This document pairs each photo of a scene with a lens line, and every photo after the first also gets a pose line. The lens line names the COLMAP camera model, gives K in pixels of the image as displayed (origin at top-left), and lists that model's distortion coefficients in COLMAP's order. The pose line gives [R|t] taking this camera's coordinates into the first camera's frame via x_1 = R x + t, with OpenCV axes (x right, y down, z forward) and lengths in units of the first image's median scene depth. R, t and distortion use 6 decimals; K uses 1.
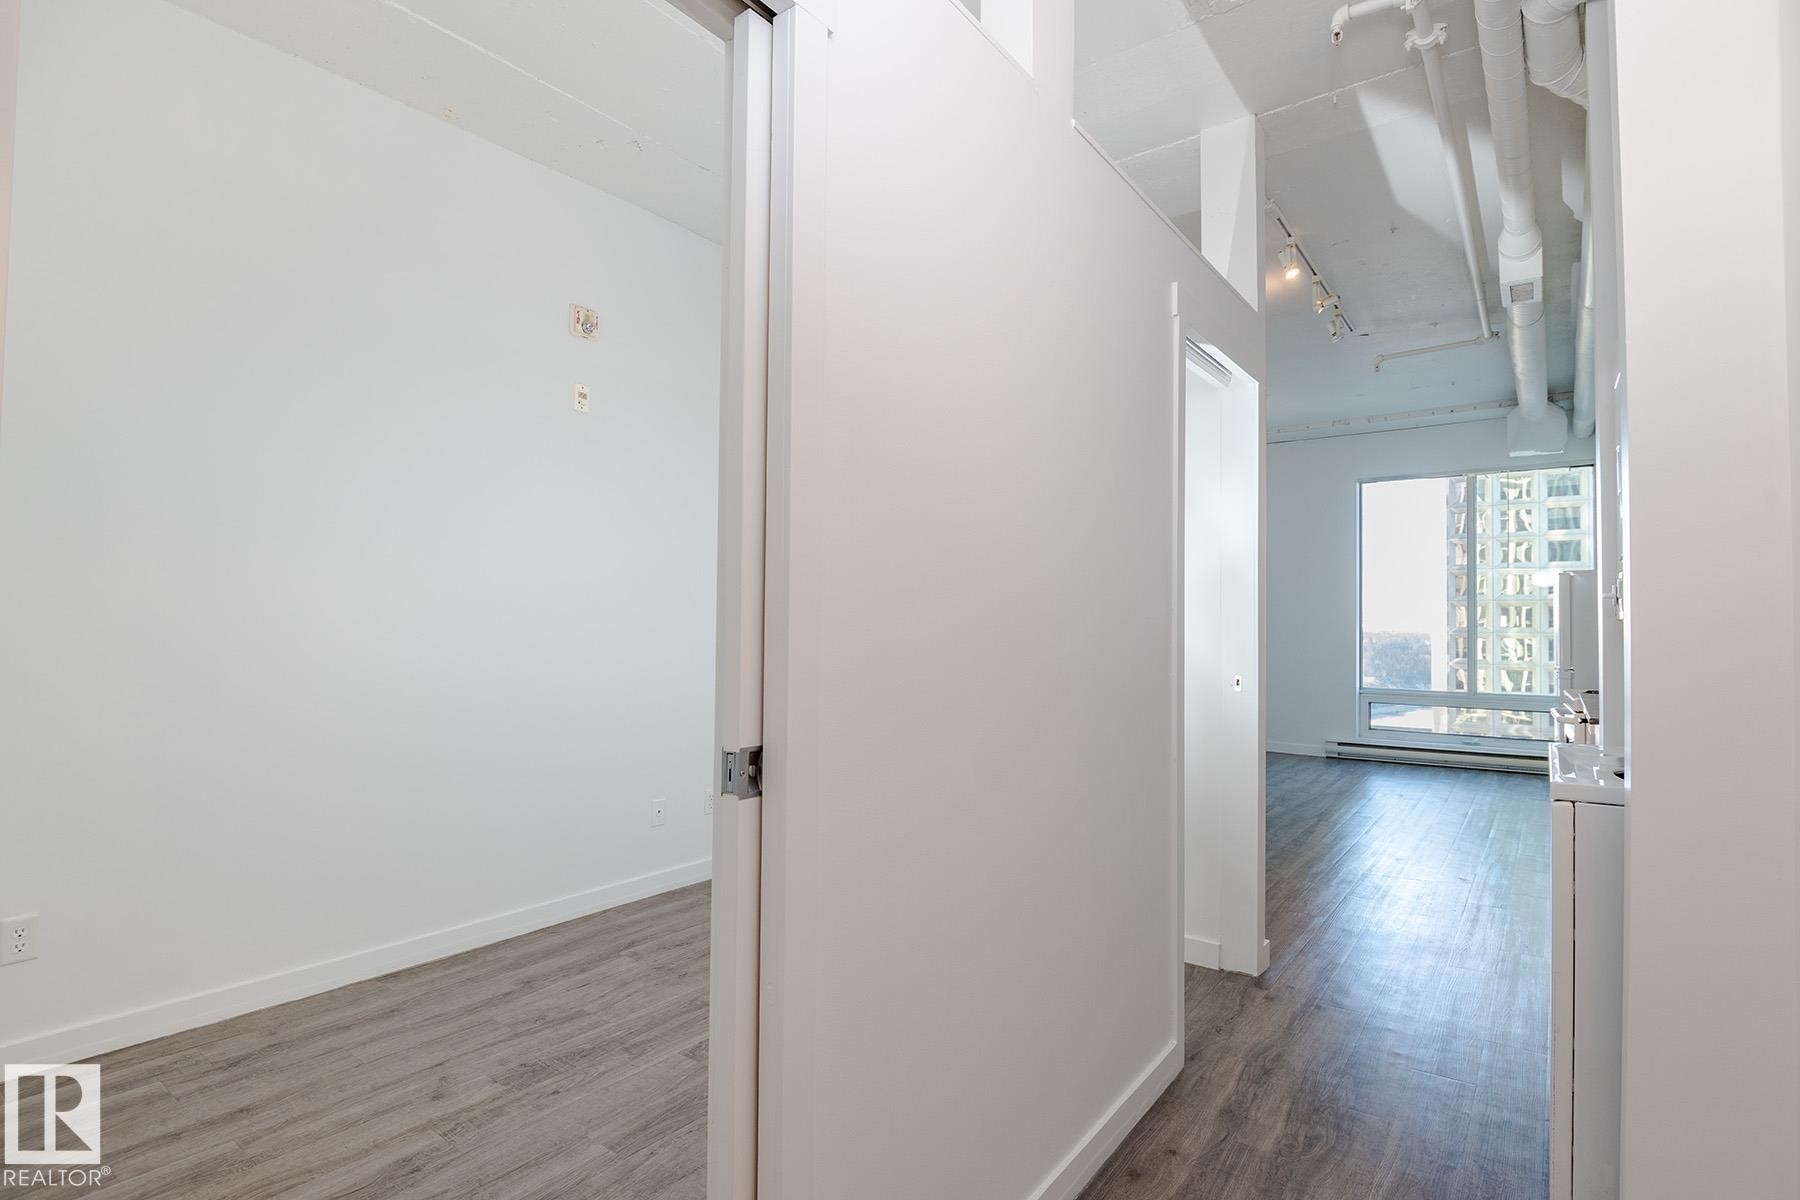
lens RADIAL K [[906.8, 0, 900.0], [0, 906.8, 600.0], [0, 0, 1]] dist [0.000271, -0.012662]
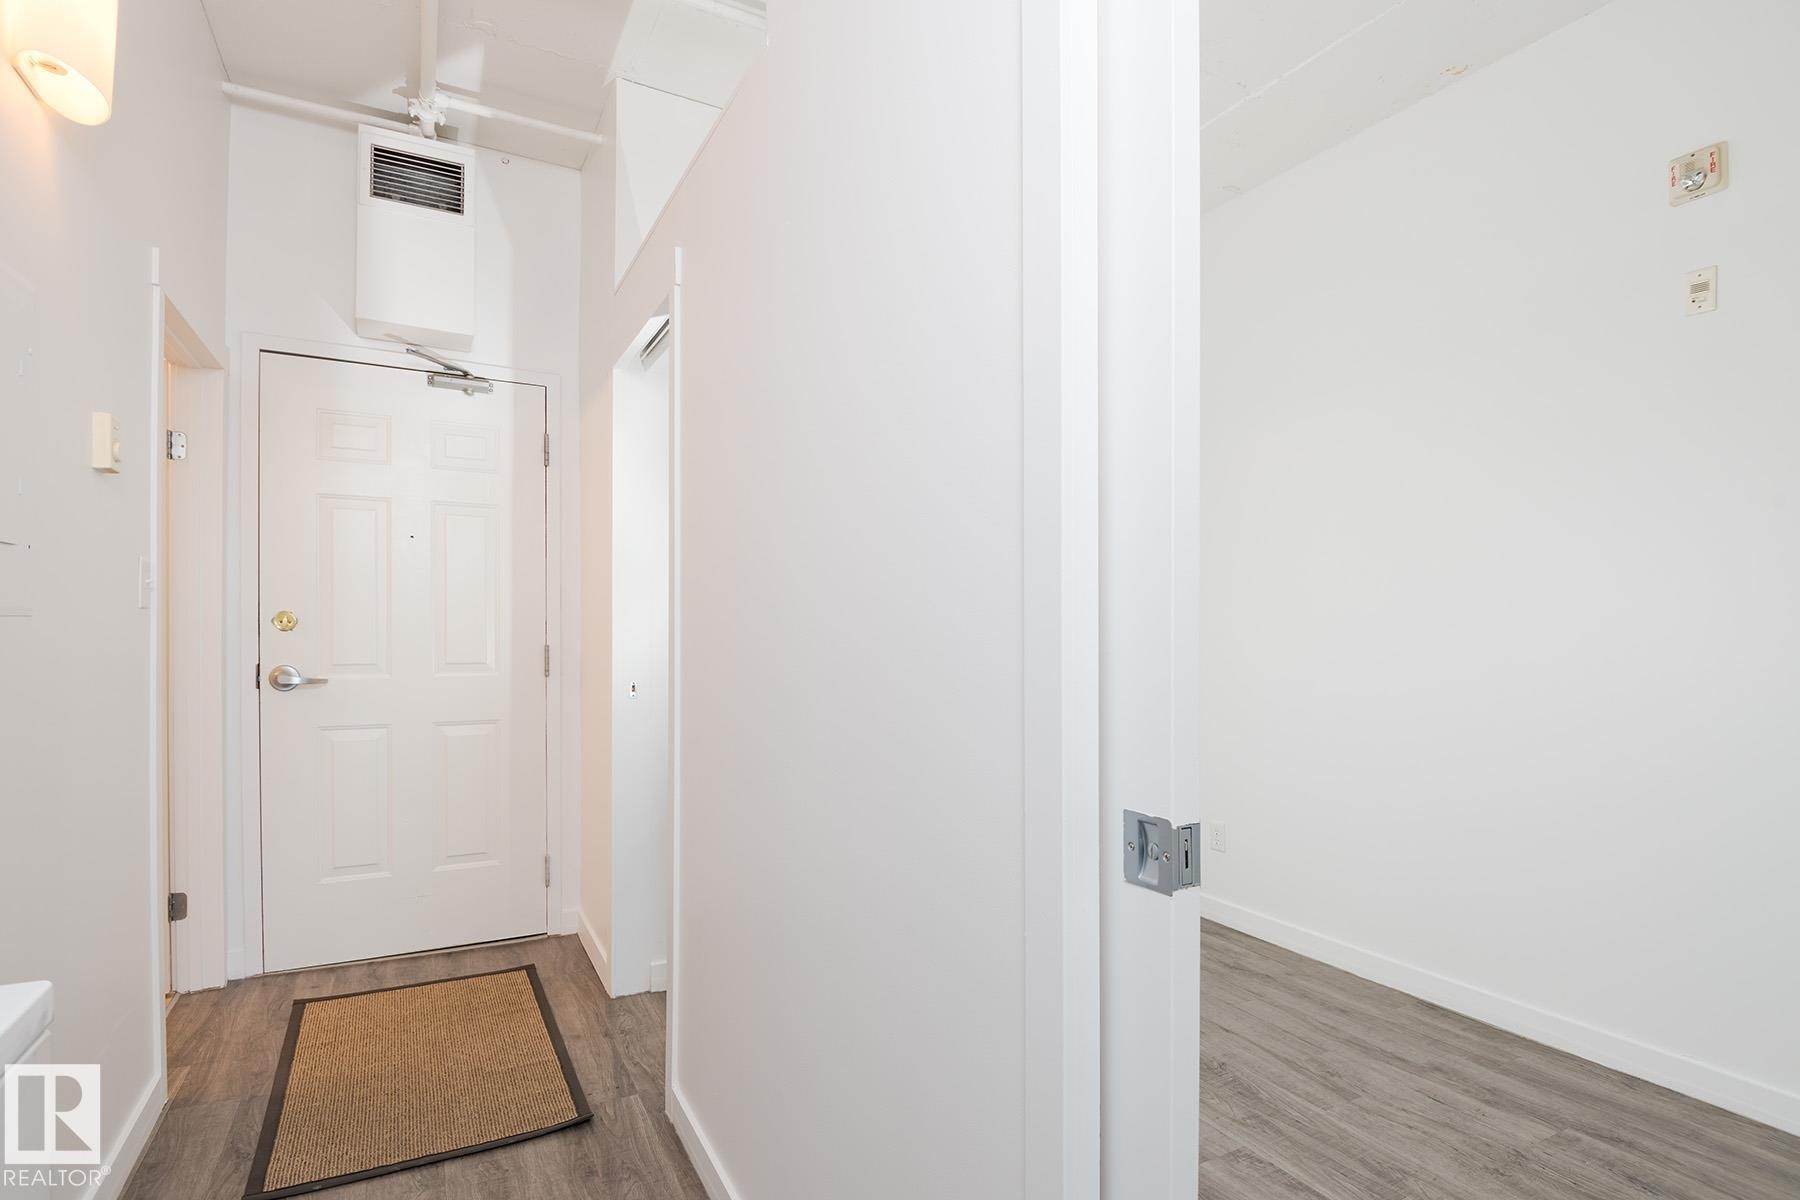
lens RADIAL K [[916.2, 0, 900.0], [0, 916.2, 600.0], [0, 0, 1]] dist [-0.002337, -0.008497]
pose [[-0.433128, -0.041238, -0.900388, 0.616778], [0.009833, 0.998677, -0.050470, 0.031256], [0.901279, -0.030714, -0.432150, 0.998576]]
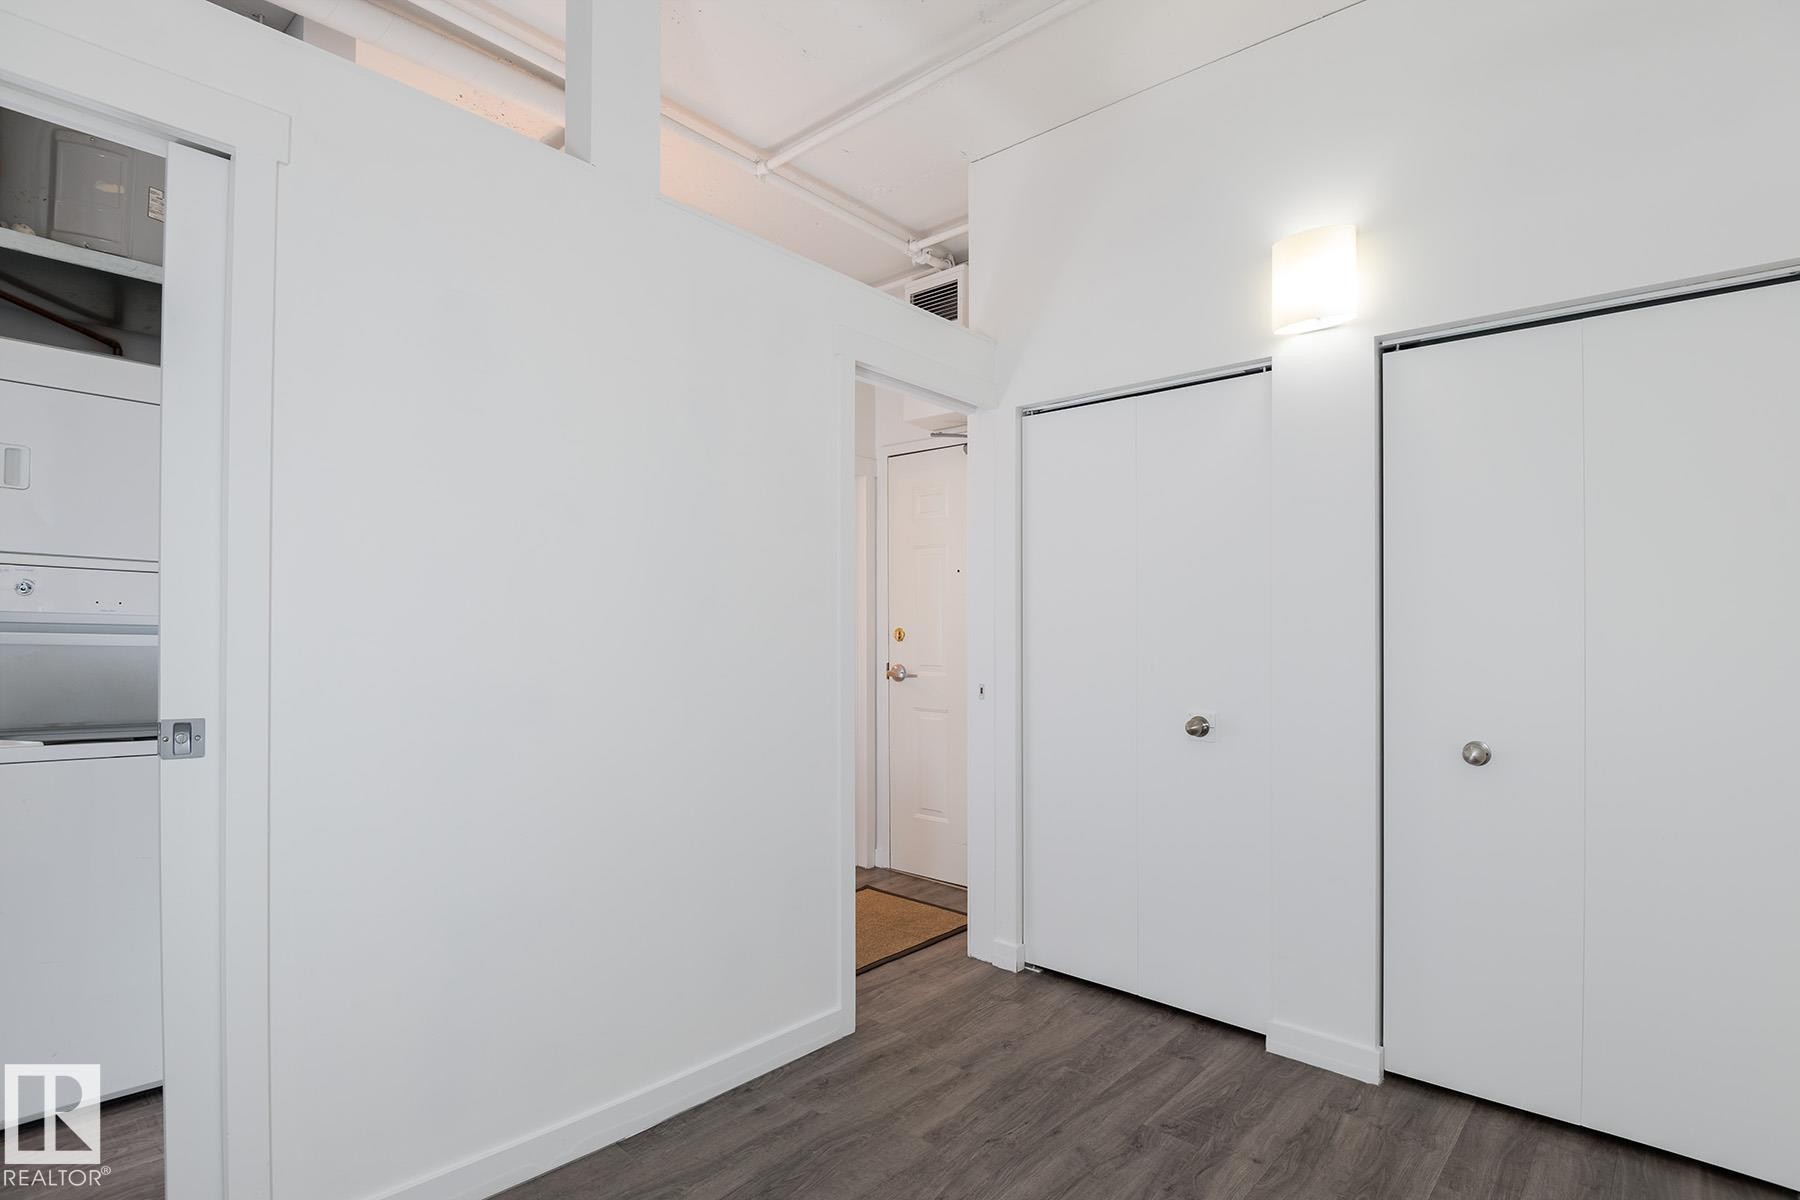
lens RADIAL K [[901.2, 0, 893.2], [0, 901.2, 640.0], [0, 0, 1]] dist [0.000583, -0.010568]
pose [[-0.993215, -0.028417, 0.112763, -0.234433], [-0.031123, 0.999267, -0.022305, 0.040851], [-0.112047, -0.025663, -0.993371, 1.449254]]
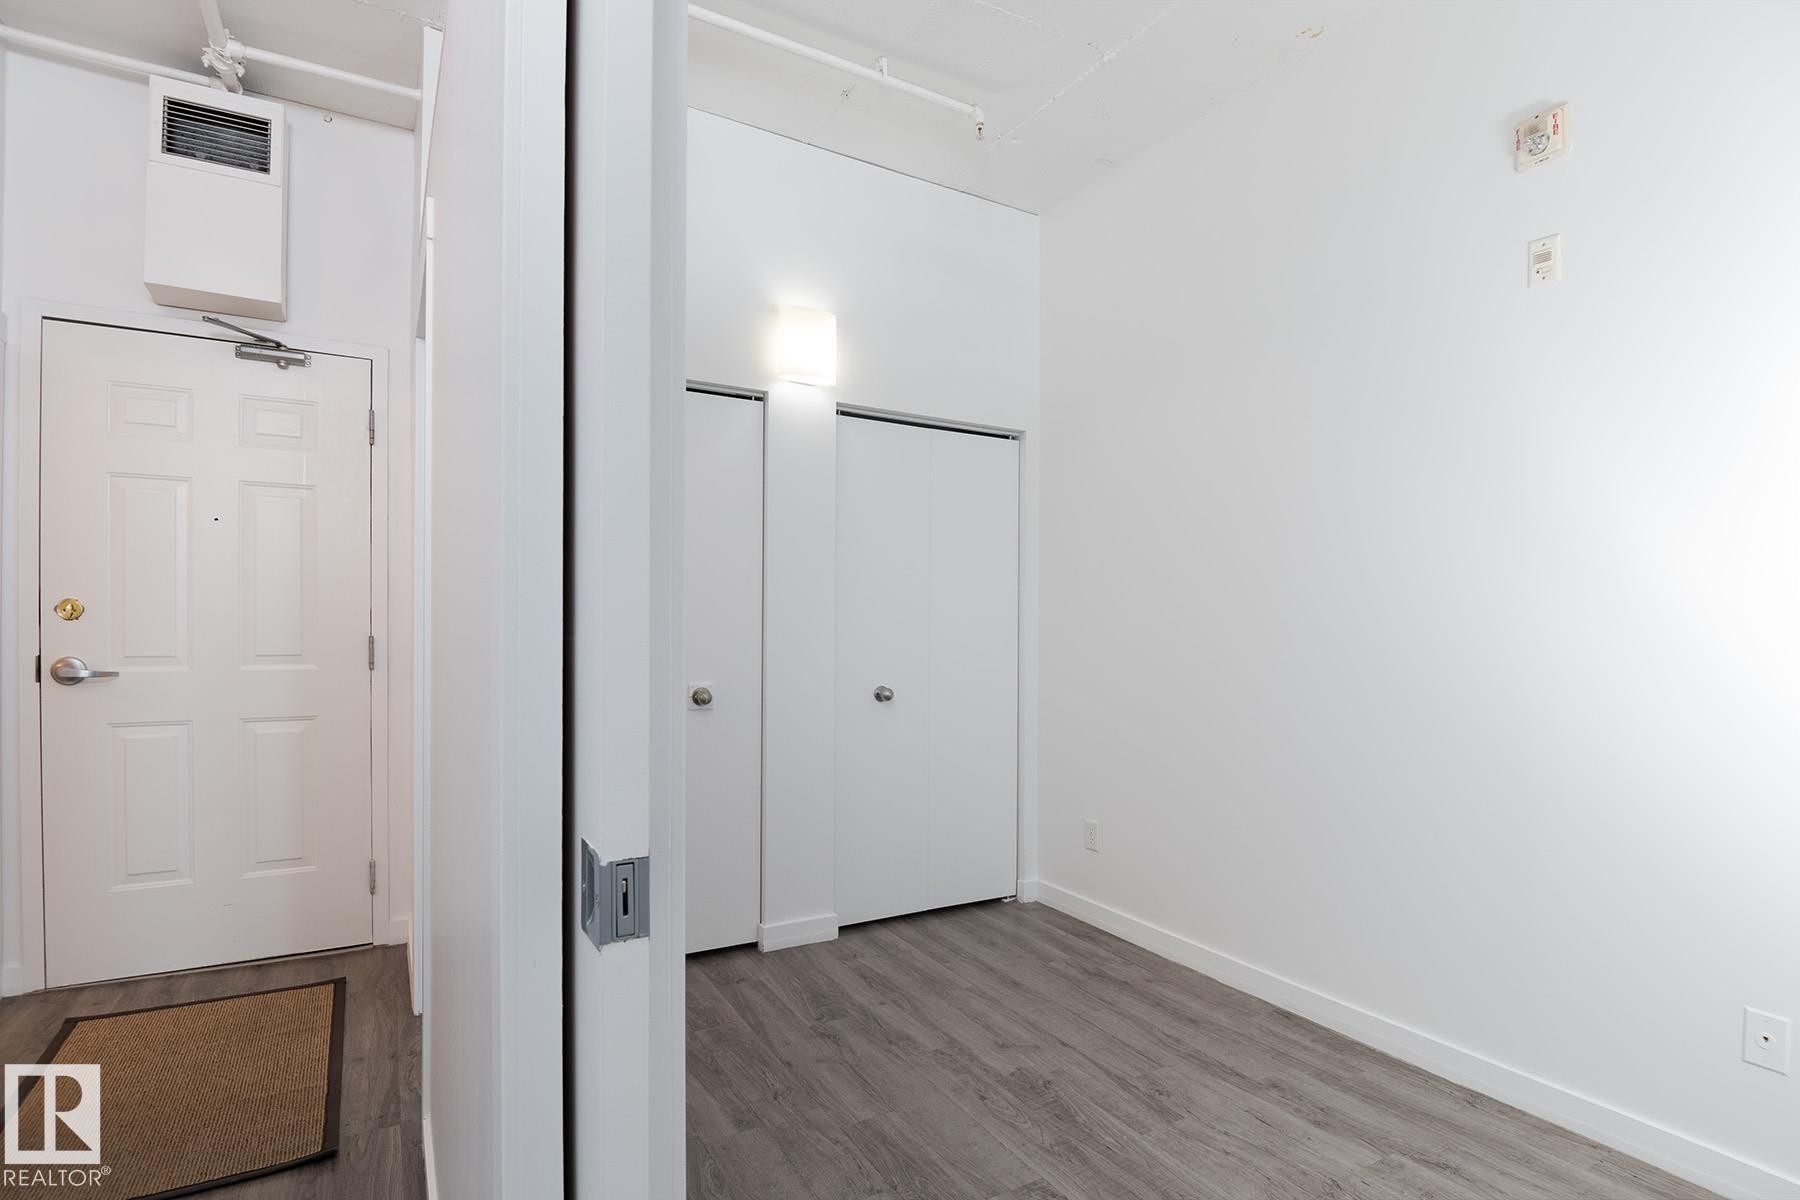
lens RADIAL K [[906.8, 0, 900.0], [0, 906.8, 600.0], [0, 0, 1]] dist [0.000271, -0.012662]
pose [[-0.409449, -0.038038, -0.911540, 0.479555], [0.010645, 0.998863, -0.046463, 0.039479], [0.912271, -0.028727, -0.408579, 1.112449]]
